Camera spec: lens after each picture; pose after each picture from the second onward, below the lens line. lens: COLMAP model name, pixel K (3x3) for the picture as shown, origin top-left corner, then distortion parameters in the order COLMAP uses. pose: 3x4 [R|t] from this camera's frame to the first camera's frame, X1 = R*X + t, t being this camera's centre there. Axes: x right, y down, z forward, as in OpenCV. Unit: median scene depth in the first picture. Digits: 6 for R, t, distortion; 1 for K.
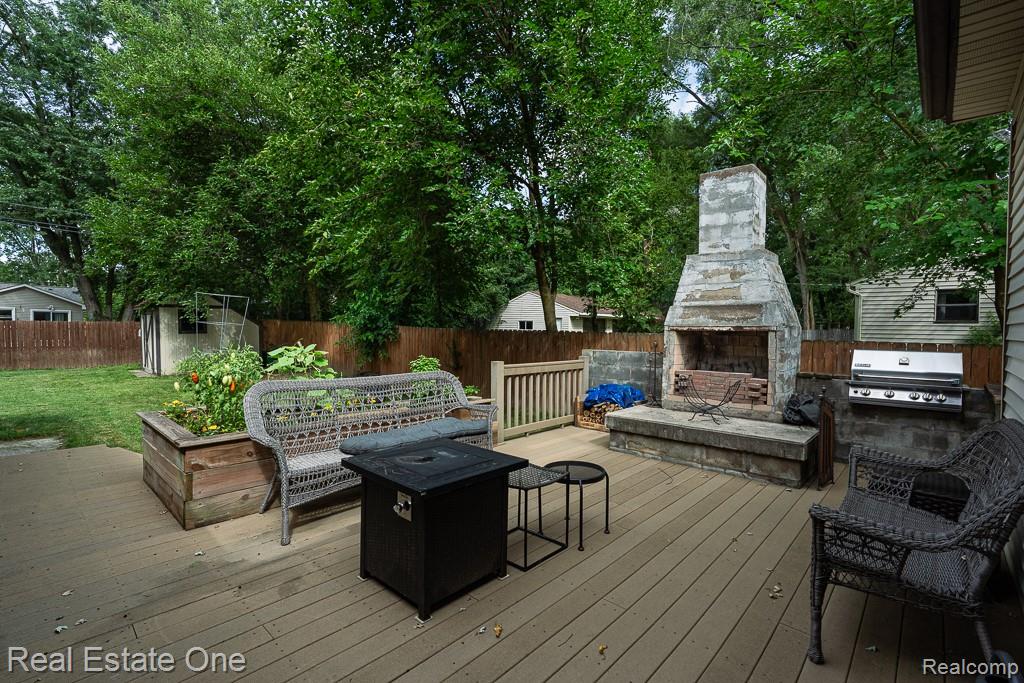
lens RADIAL K [[463.3, 0, 511.9], [0, 463.3, 338.3], [0, 0, 1]] dist [-0.001901, -0.000102]
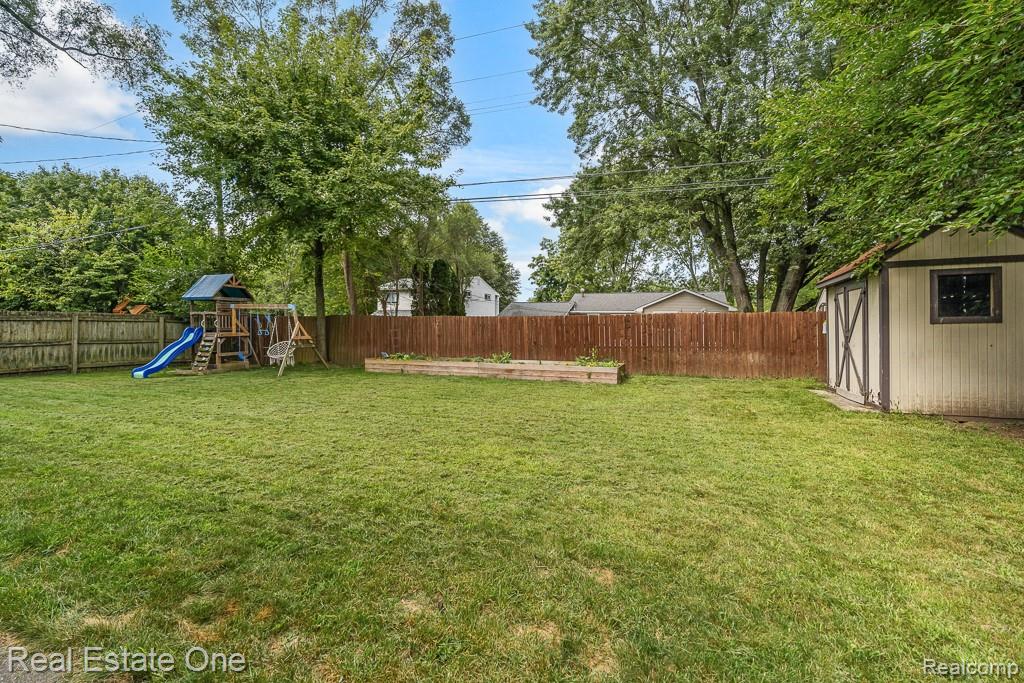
lens RADIAL K [[463.3, 0, 511.9], [0, 463.3, 338.3], [0, 0, 1]] dist [-0.001901, -0.000102]
pose [[0.391116, 0.003721, -0.920334, -0.415942], [-0.019393, 0.999803, -0.004199, 0.012583], [0.920137, 0.019490, 0.391111, 0.401082]]
